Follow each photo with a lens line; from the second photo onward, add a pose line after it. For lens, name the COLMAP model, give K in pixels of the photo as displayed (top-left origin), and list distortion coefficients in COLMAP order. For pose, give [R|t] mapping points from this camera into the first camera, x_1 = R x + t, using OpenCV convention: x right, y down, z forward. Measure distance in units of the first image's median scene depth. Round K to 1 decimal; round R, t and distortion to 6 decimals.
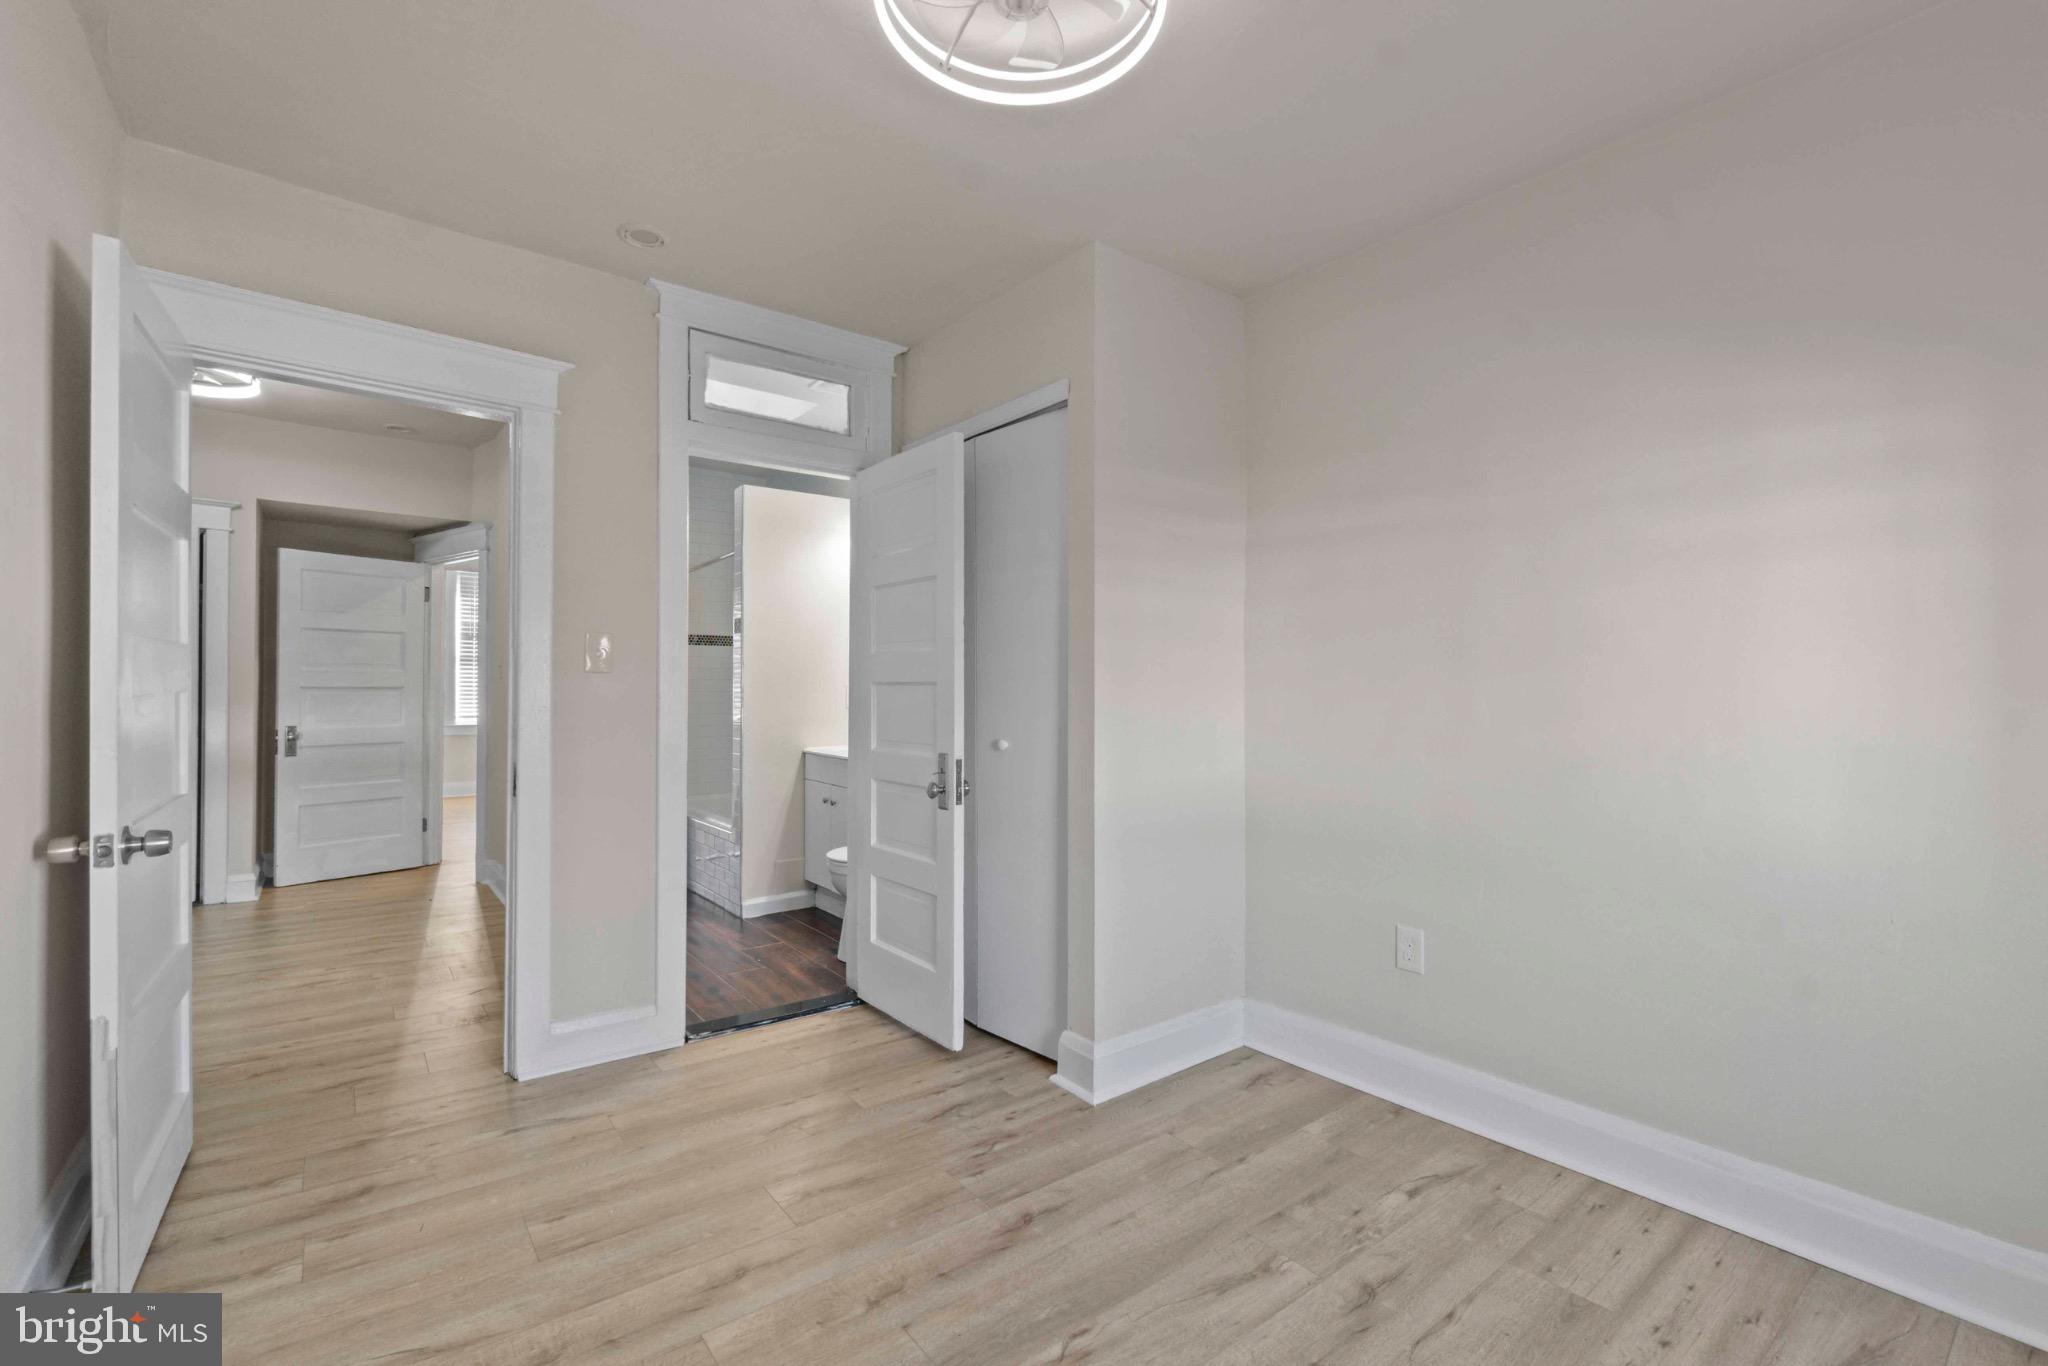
lens RADIAL K [[892.7, 0, 1020.3], [0, 892.7, 688.2], [0, 0, 1]] dist [-0.003476, -0.000240]
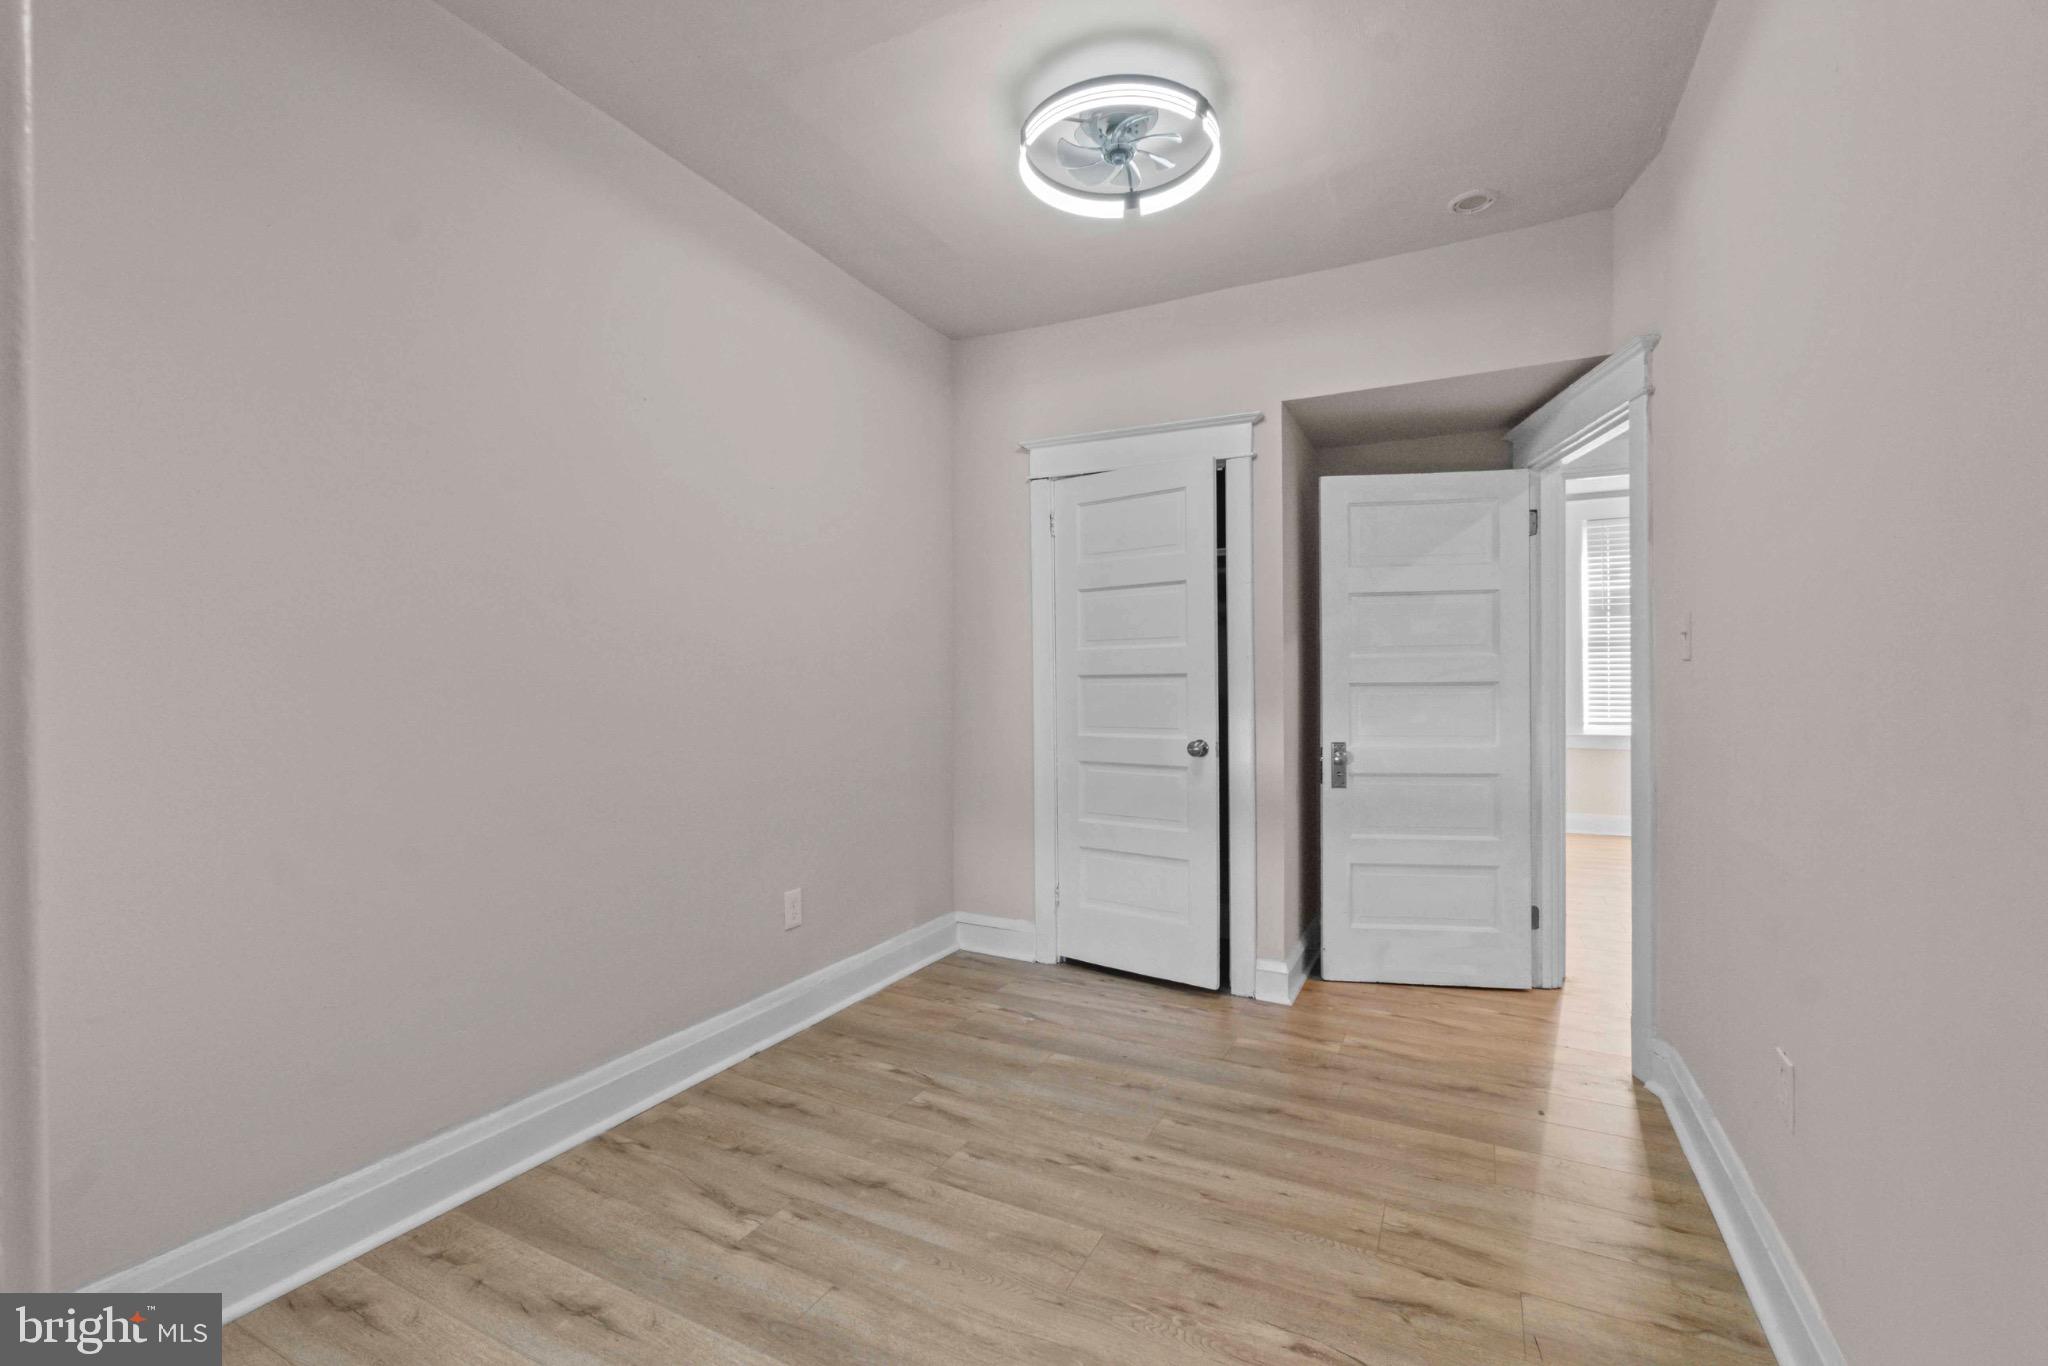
lens RADIAL K [[892.7, 0, 1020.3], [0, 892.7, 688.2], [0, 0, 1]] dist [-0.003476, -0.000240]
pose [[0.429671, -0.007849, -0.902951, -0.308347], [0.011934, 0.999924, -0.003013, 0.001076], [0.902906, -0.009481, 0.429732, 0.482893]]
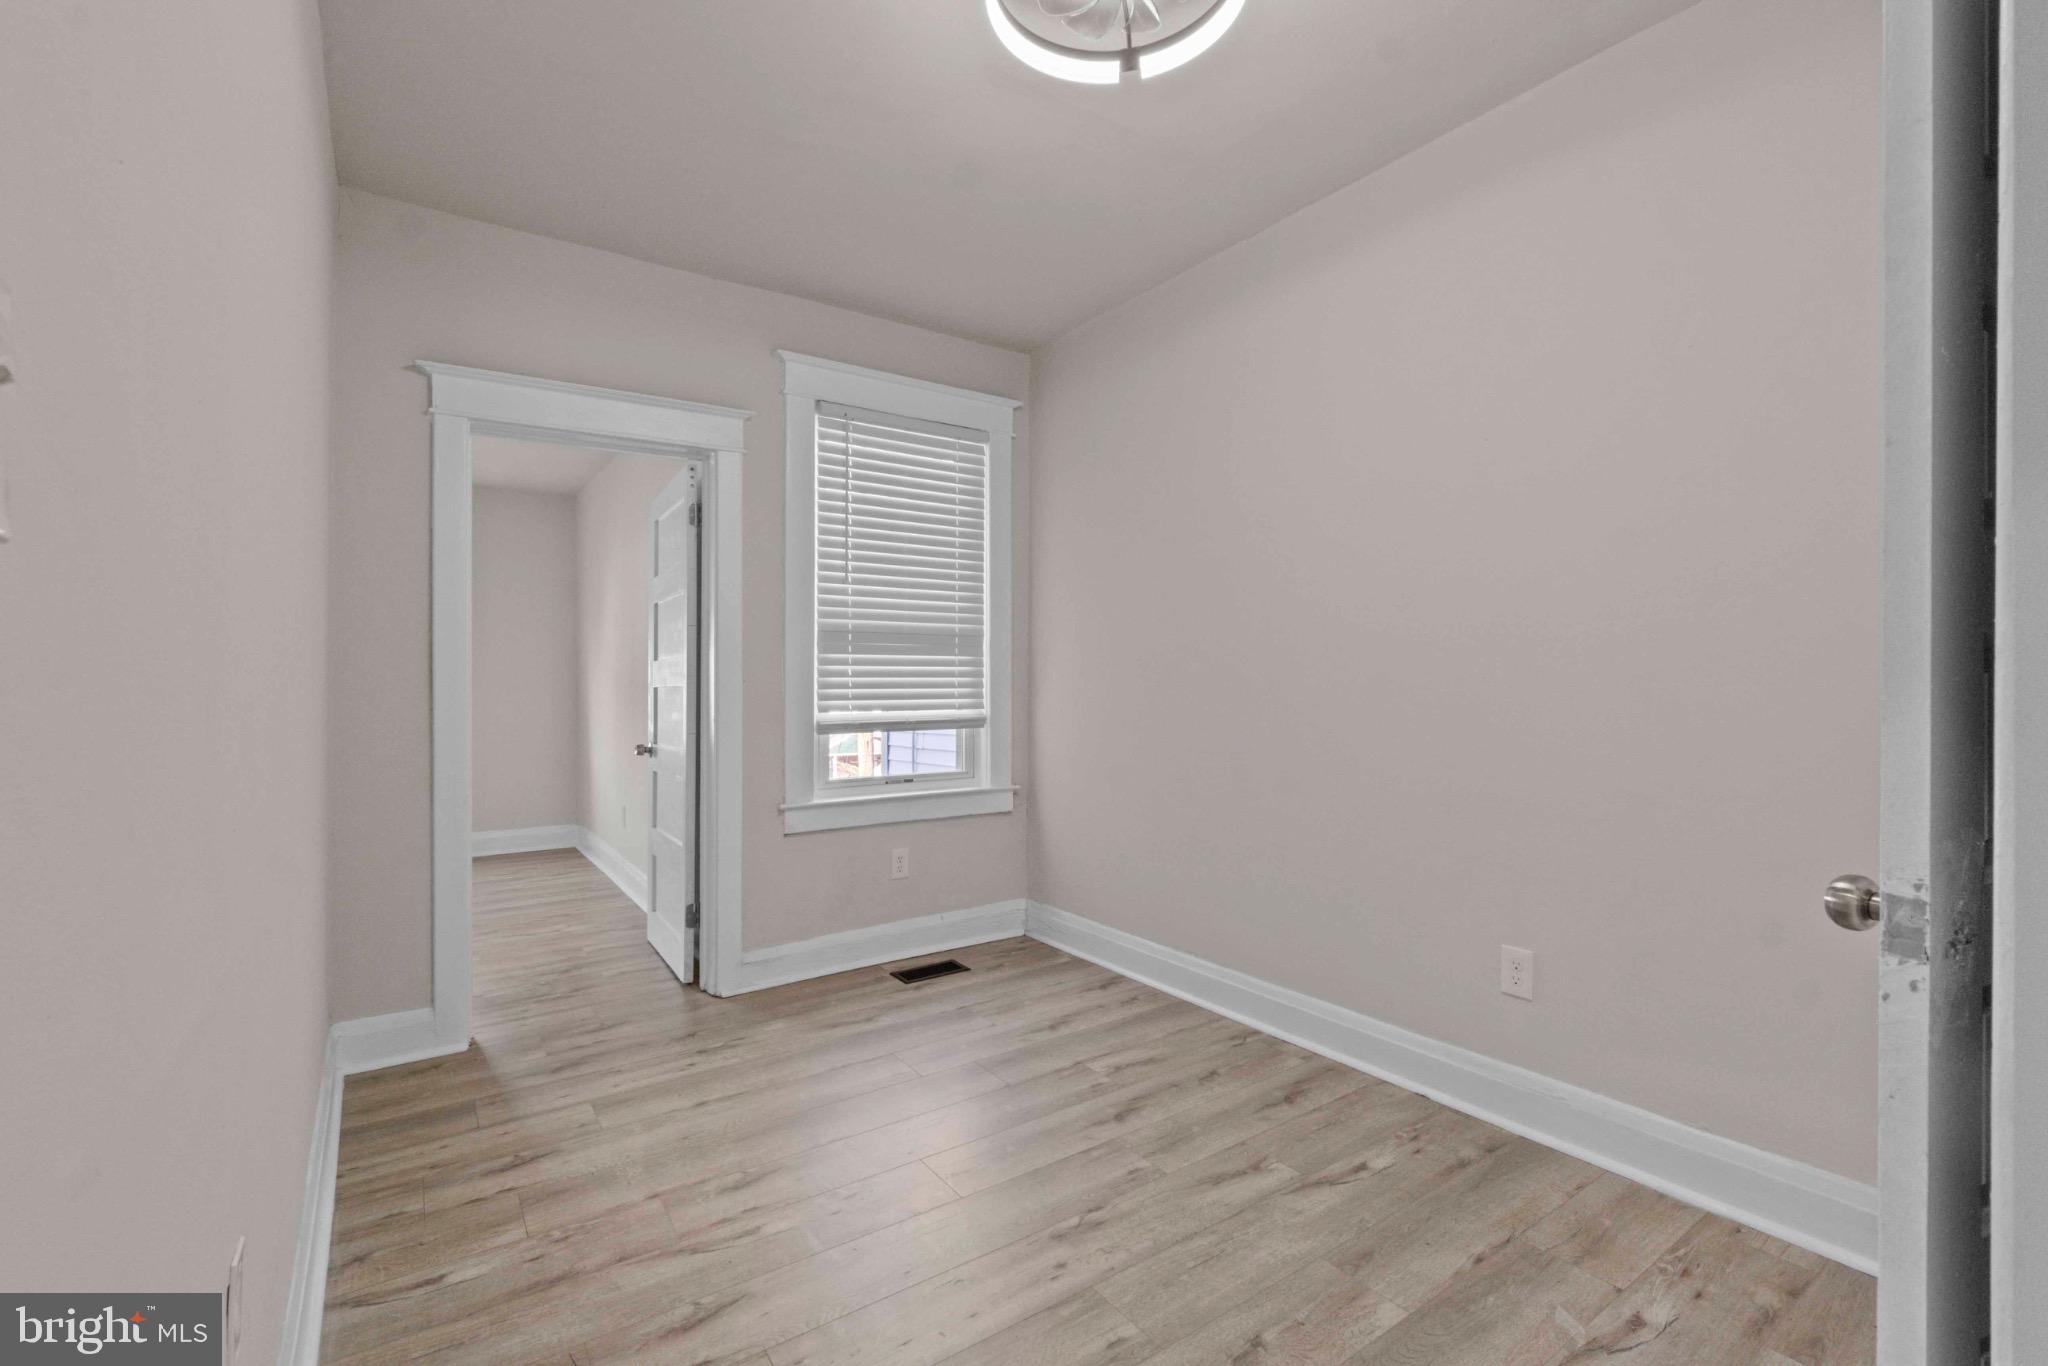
lens RADIAL K [[892.7, 0, 1020.3], [0, 892.7, 688.2], [0, 0, 1]] dist [-0.003476, -0.000240]
pose [[-0.998676, -0.009373, 0.050589, -0.656009], [-0.009652, 0.999940, -0.005269, 0.002564], [-0.050537, -0.005751, -0.998706, 1.039159]]
